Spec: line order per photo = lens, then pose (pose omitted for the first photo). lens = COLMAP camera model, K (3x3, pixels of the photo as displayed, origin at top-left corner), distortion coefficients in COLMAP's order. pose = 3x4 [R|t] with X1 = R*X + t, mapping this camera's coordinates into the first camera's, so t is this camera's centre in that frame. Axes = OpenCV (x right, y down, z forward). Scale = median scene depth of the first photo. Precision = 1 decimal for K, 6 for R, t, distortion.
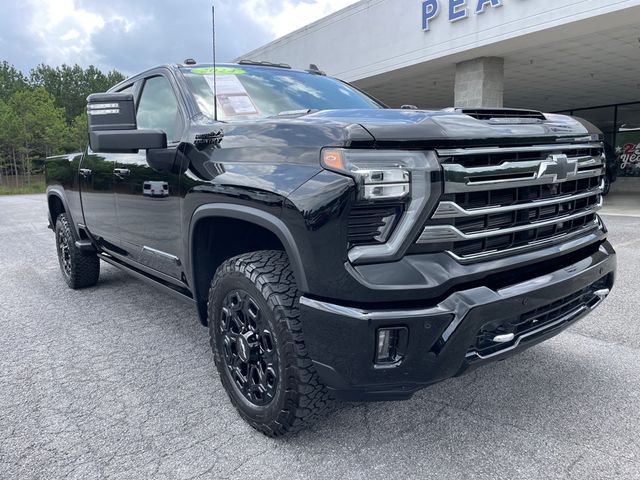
lens RADIAL K [[486.1, 0, 332.6], [0, 486.1, 232.9], [0, 0, 1]] dist [0.087393, -0.112427]
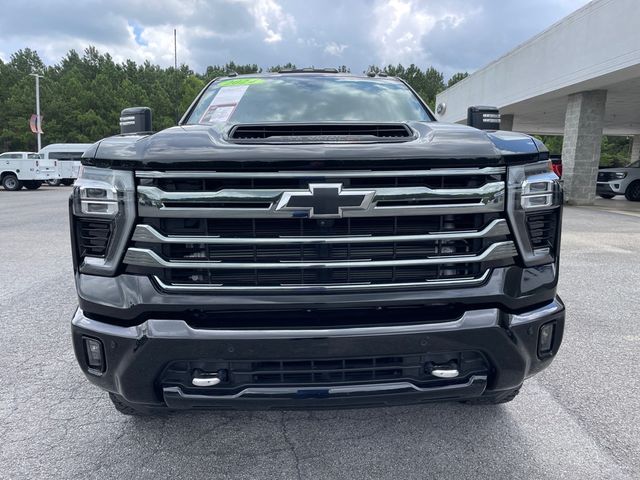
lens RADIAL K [[486.1, 0, 320.7], [0, 486.1, 236.5], [0, 0, 1]] dist [0.087393, -0.112427]
pose [[0.809075, 0.130110, -0.573122, 0.931035], [-0.118118, 0.991287, 0.058295, -0.120347], [0.575713, 0.020530, 0.817394, 0.351125]]
